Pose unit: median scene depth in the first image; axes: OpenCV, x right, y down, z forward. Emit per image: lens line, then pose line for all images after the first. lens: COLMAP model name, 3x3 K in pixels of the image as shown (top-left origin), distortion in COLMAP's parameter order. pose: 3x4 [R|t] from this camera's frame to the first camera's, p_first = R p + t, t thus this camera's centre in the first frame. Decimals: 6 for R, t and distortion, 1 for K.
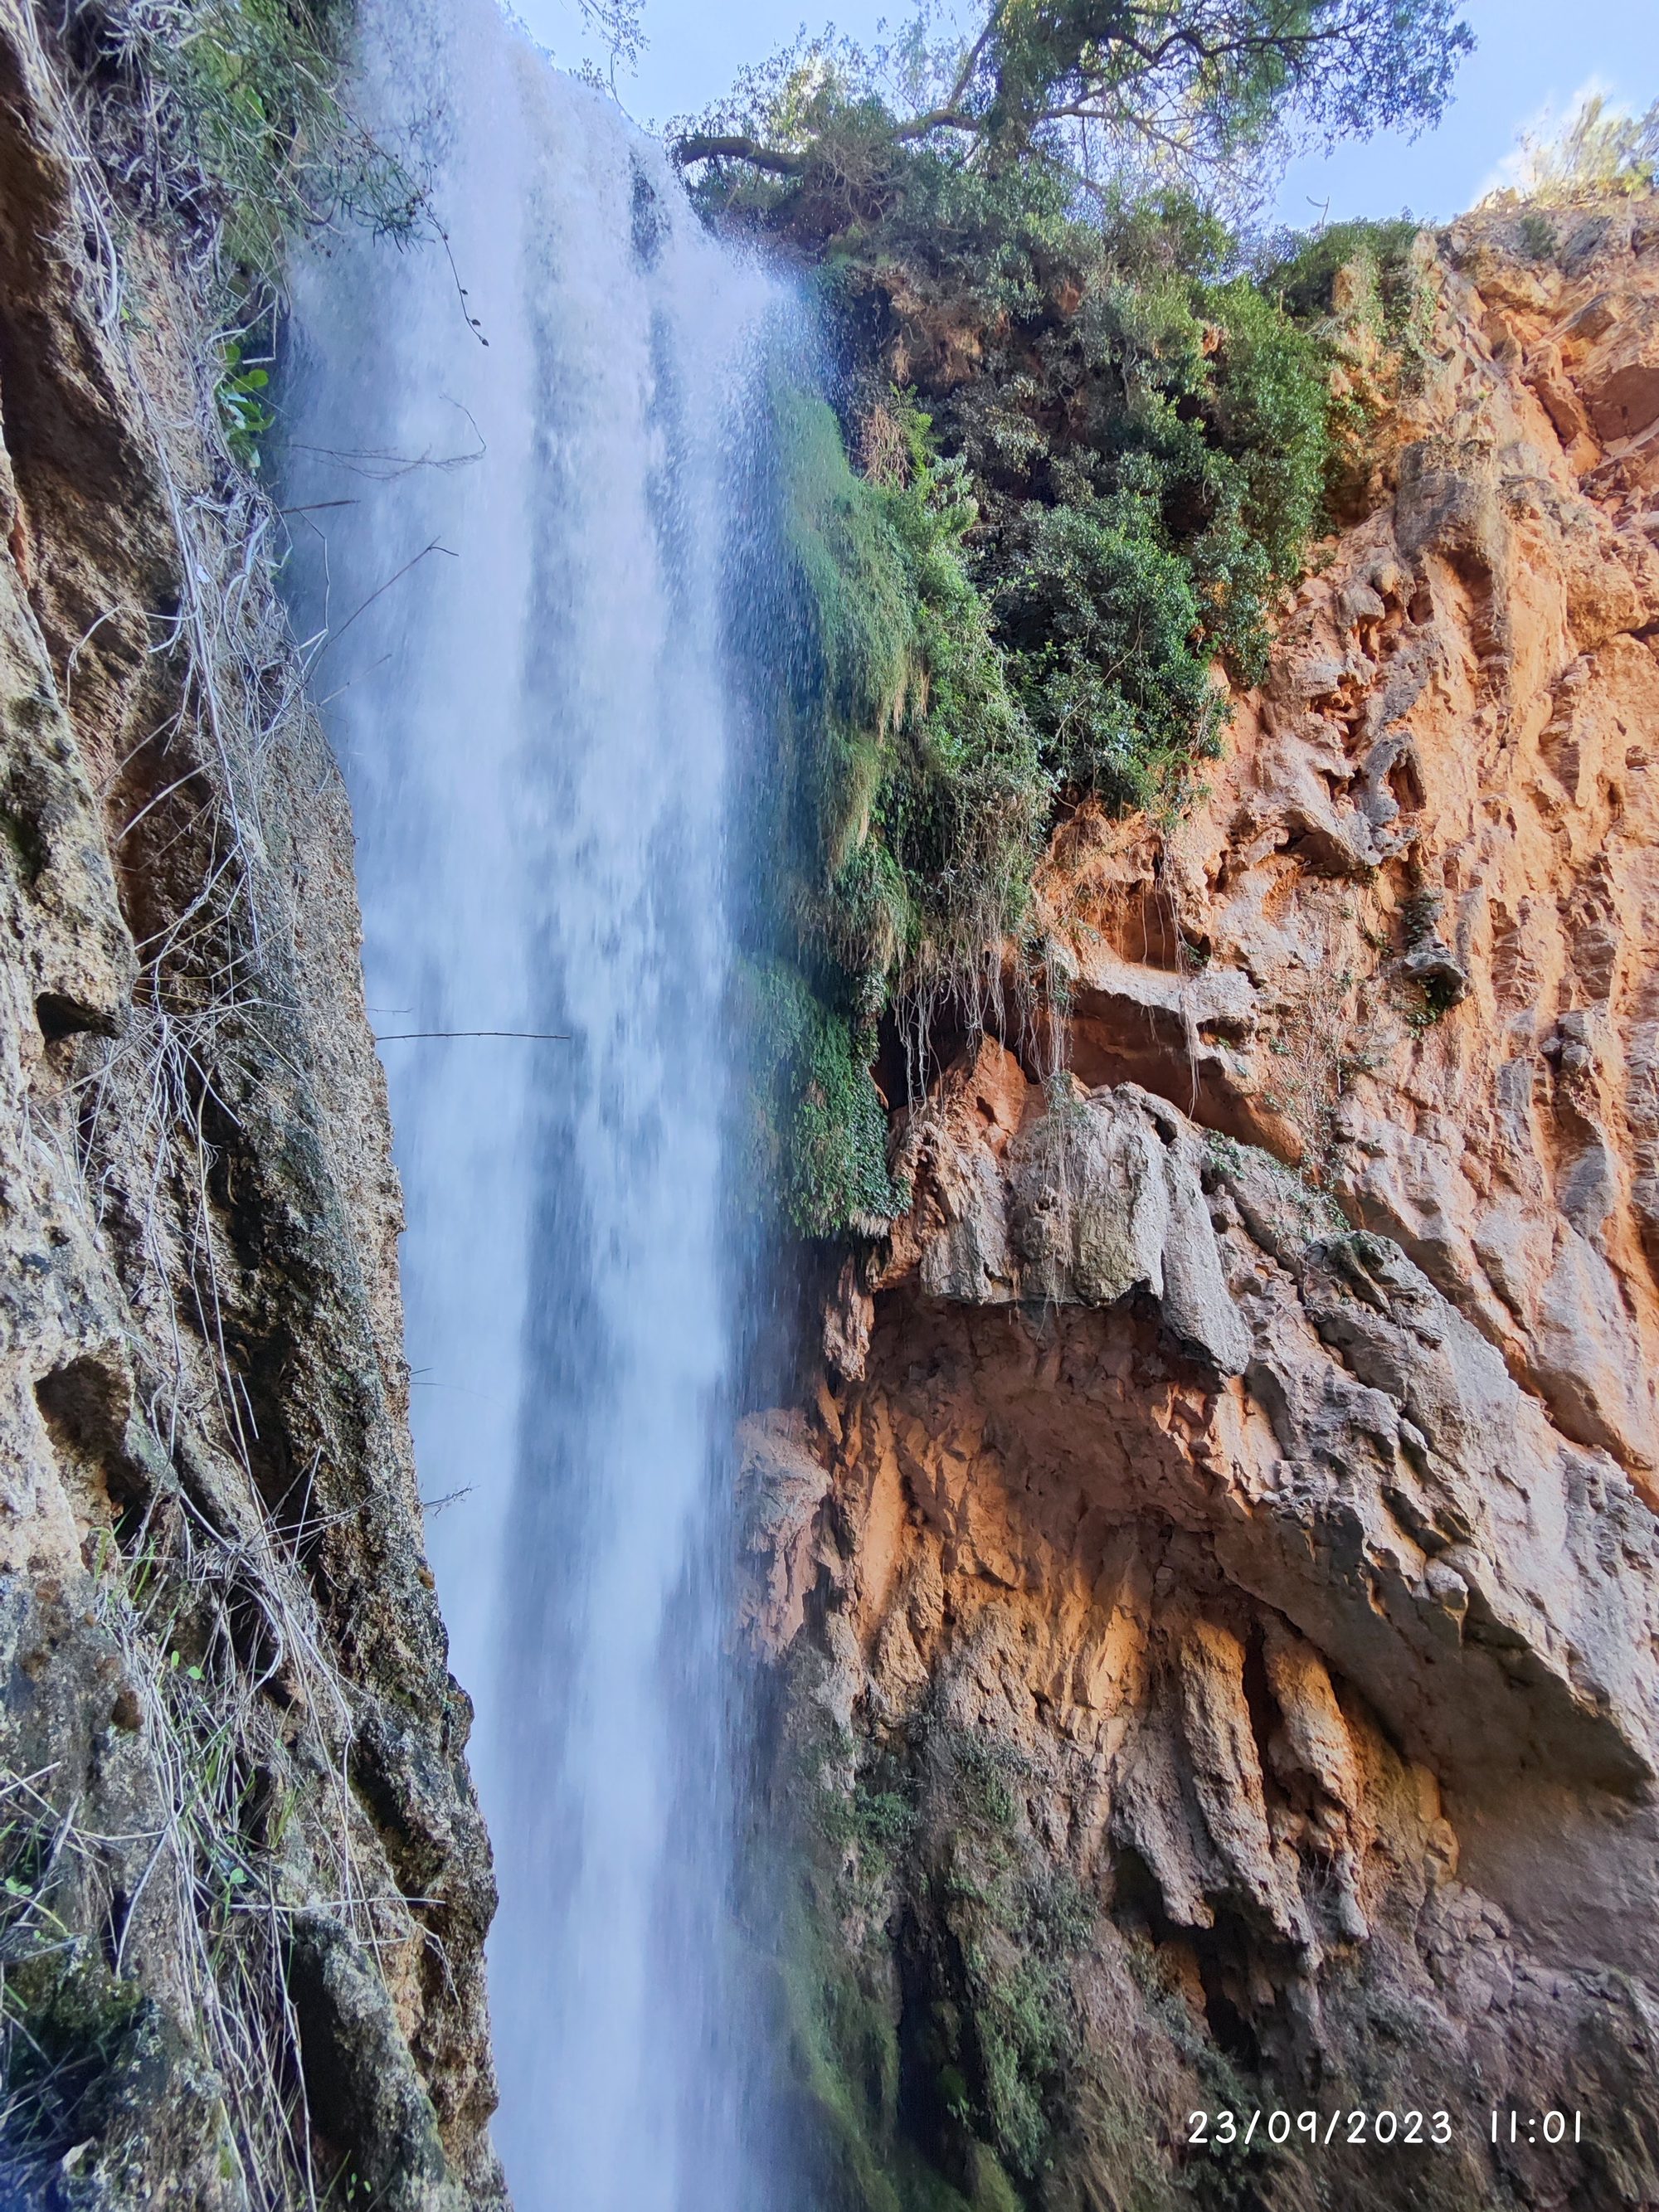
lens RADIAL K [[1020.7, 0, 835.9], [0, 1020.7, 1108.6], [0, 0, 1]] dist [0.013011, -0.004716]
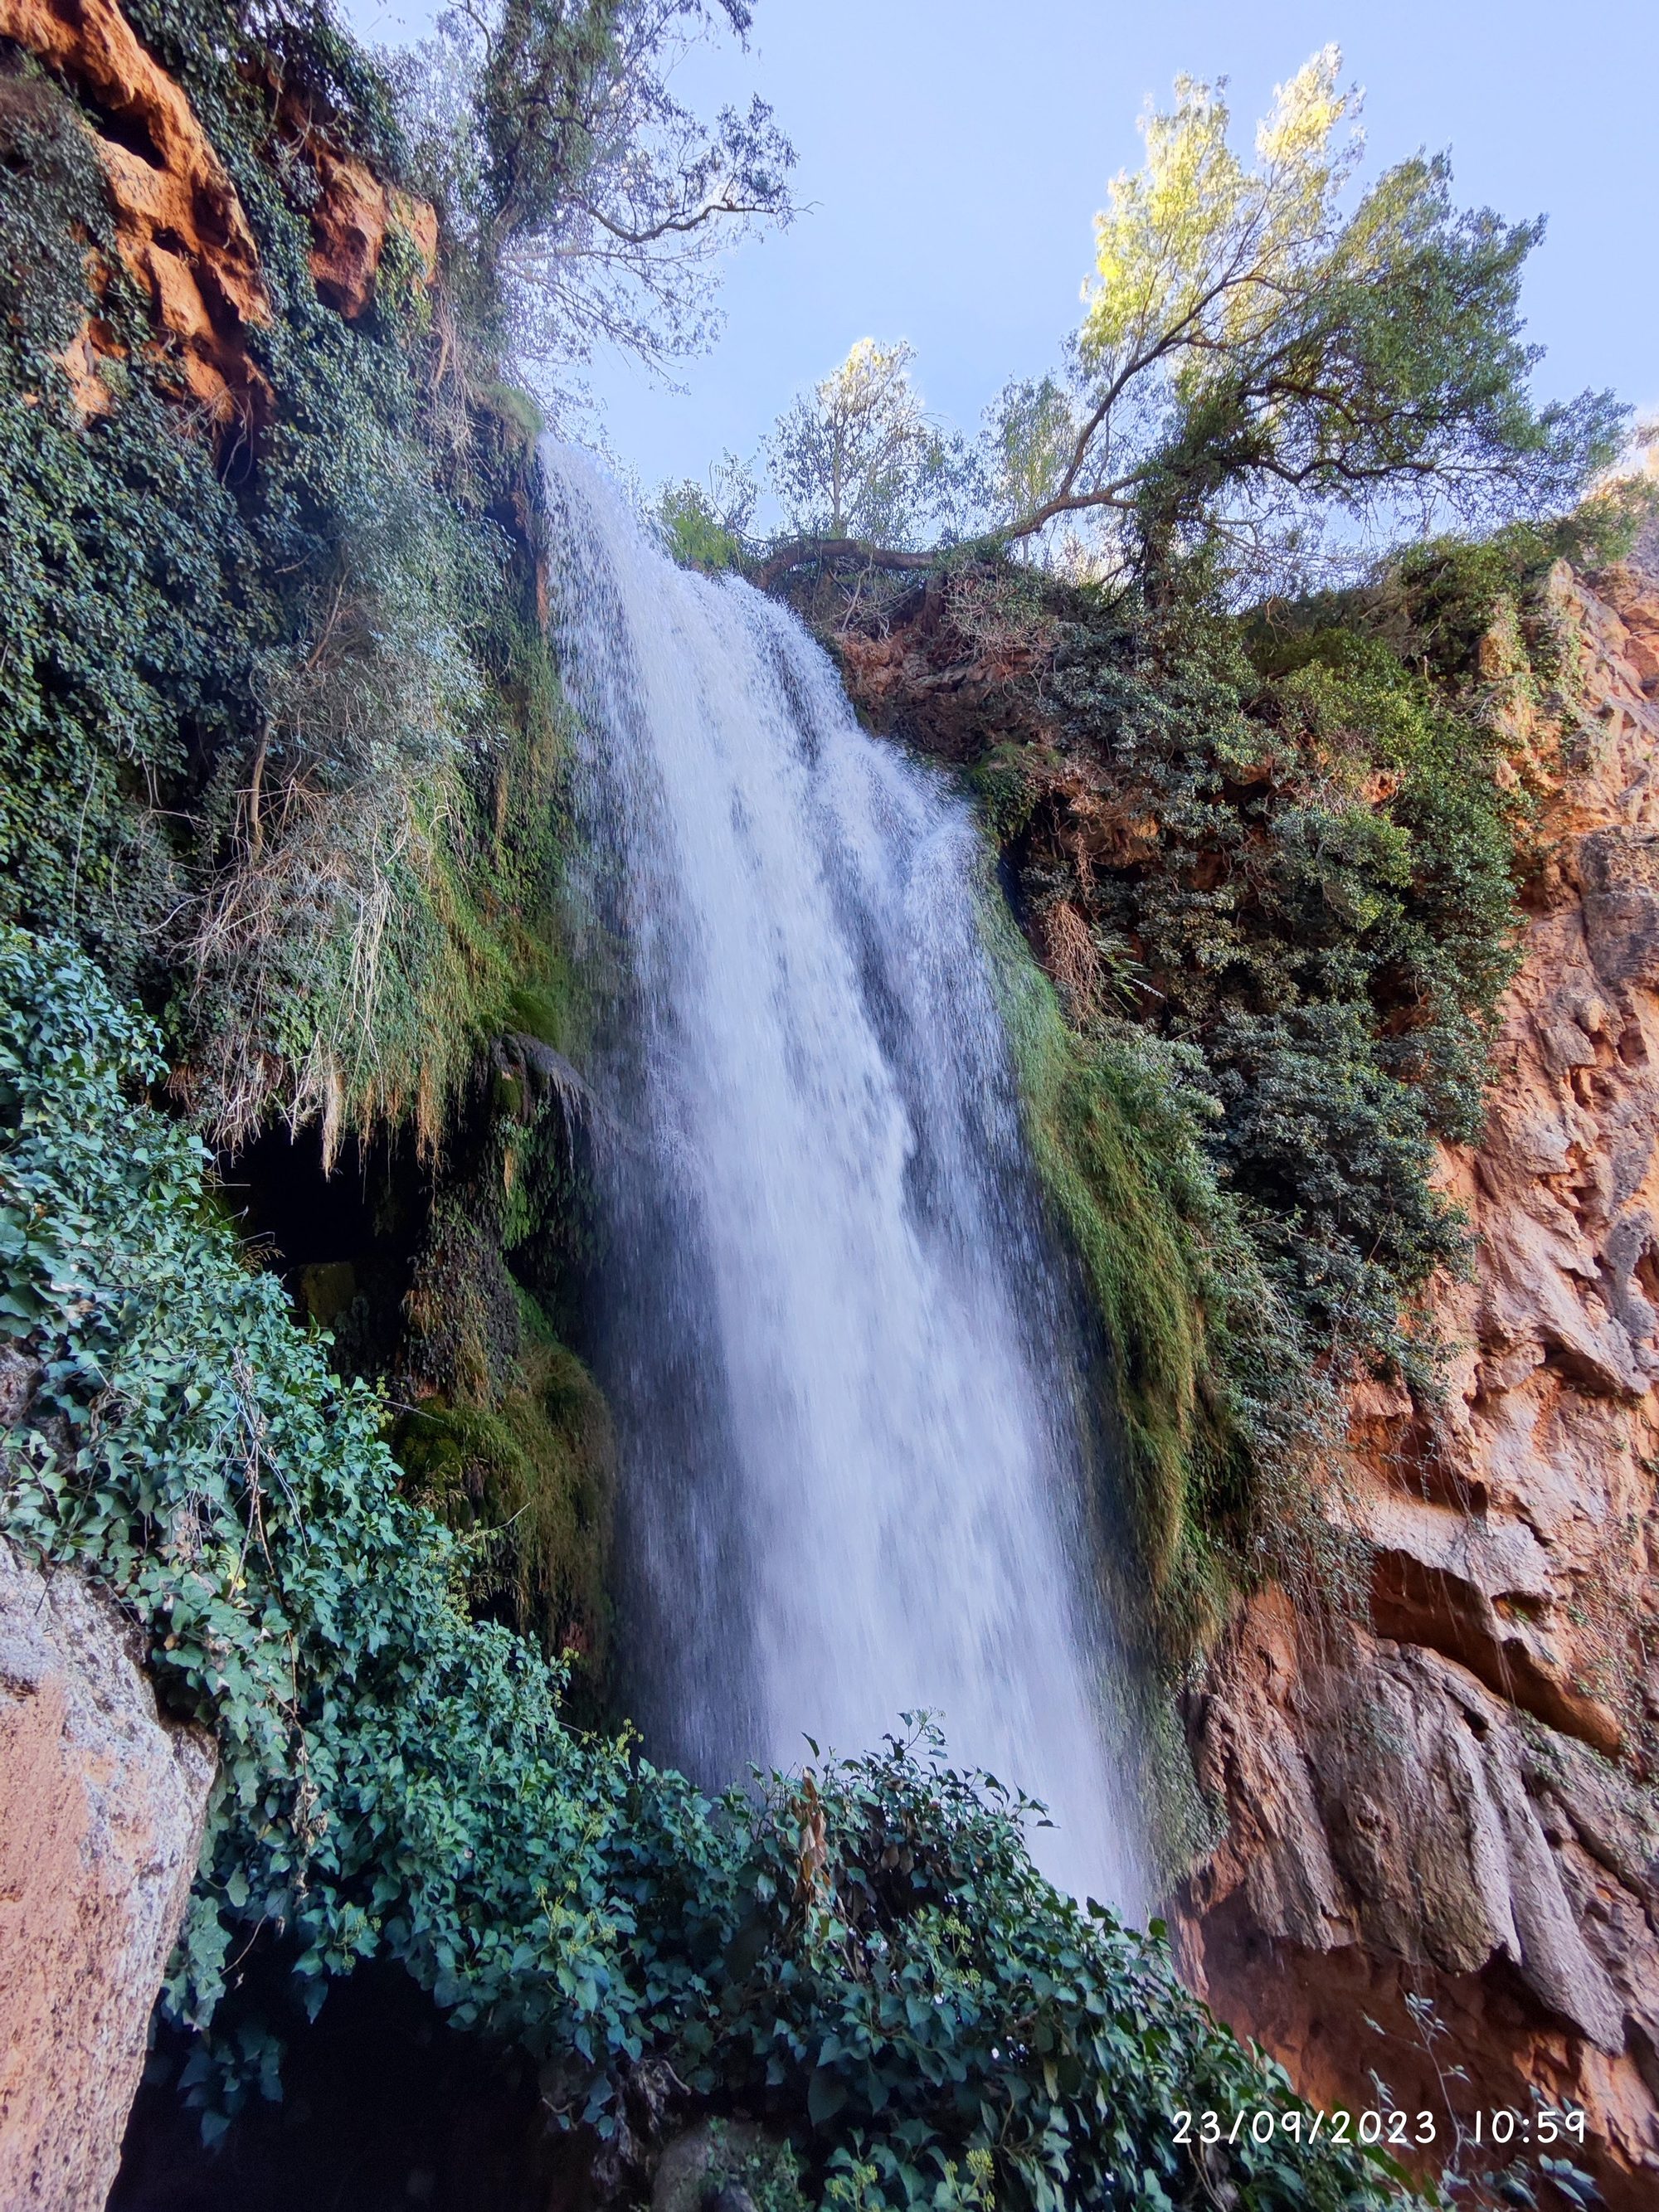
lens RADIAL K [[1020.7, 0, 836.2], [0, 1020.7, 1111.0], [0, 0, 1]] dist [0.013011, -0.004716]
pose [[0.994933, -0.100406, -0.005238, -0.219577], [0.100524, 0.994407, 0.032386, -0.632962], [0.001957, -0.032748, 0.999462, 0.021996]]
